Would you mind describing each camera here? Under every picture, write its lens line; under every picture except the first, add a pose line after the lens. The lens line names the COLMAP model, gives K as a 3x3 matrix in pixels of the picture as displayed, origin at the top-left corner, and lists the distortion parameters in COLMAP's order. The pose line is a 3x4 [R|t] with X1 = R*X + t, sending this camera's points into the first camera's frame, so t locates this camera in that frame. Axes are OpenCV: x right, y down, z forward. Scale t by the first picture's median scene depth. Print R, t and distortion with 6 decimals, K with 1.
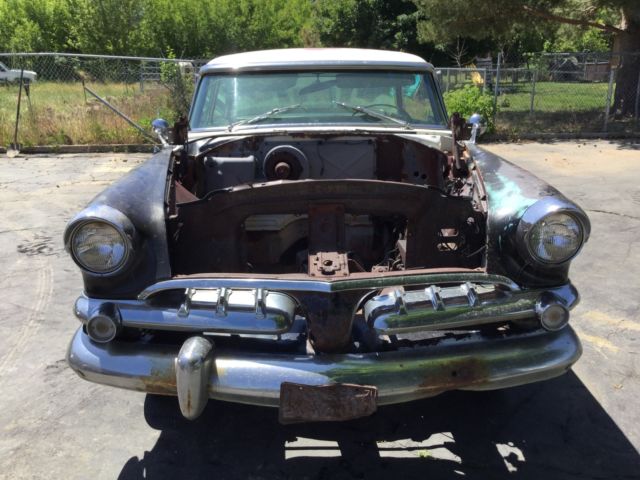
lens RADIAL K [[601.2, 0, 318.3], [0, 601.2, 238.1], [0, 0, 1]] dist [0.025768, 0.000000]
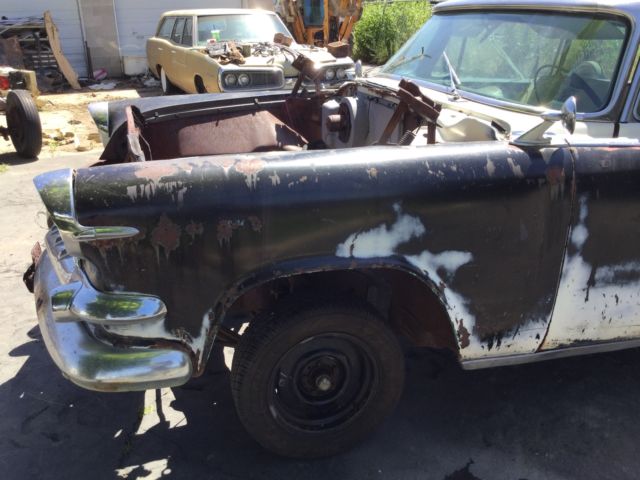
lens RADIAL K [[601.2, 0, 317.6], [0, 601.2, 241.0], [0, 0, 1]] dist [0.025768, 0.000000]
pose [[0.243210, 0.358233, -0.901398, 0.998103], [-0.272507, 0.917108, 0.290950, -0.246951], [0.930908, 0.174876, 0.320671, 0.863875]]
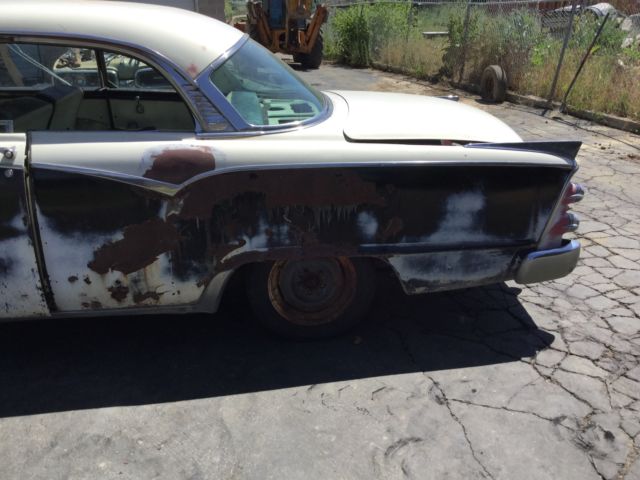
lens RADIAL K [[601.2, 0, 322.5], [0, 601.2, 242.4], [0, 0, 1]] dist [0.025768, 0.000000]
pose [[0.090492, 0.371200, -0.924133, 1.325493], [-0.271591, 0.901966, 0.335702, -0.651886], [0.958149, 0.220608, 0.182436, 2.124368]]
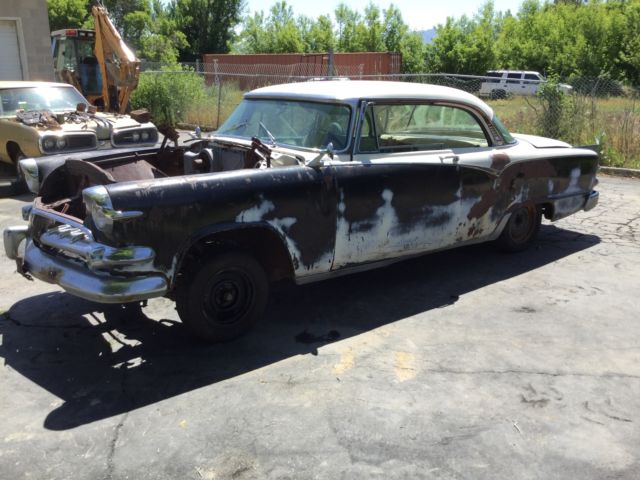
lens RADIAL K [[601.2, 0, 323.4], [0, 601.2, 239.3], [0, 0, 1]] dist [0.025768, 0.000000]
pose [[0.599512, 0.227671, -0.767302, 1.604434], [-0.239567, 0.965780, 0.099383, -0.185546], [0.763671, 0.124239, 0.633539, 0.374999]]
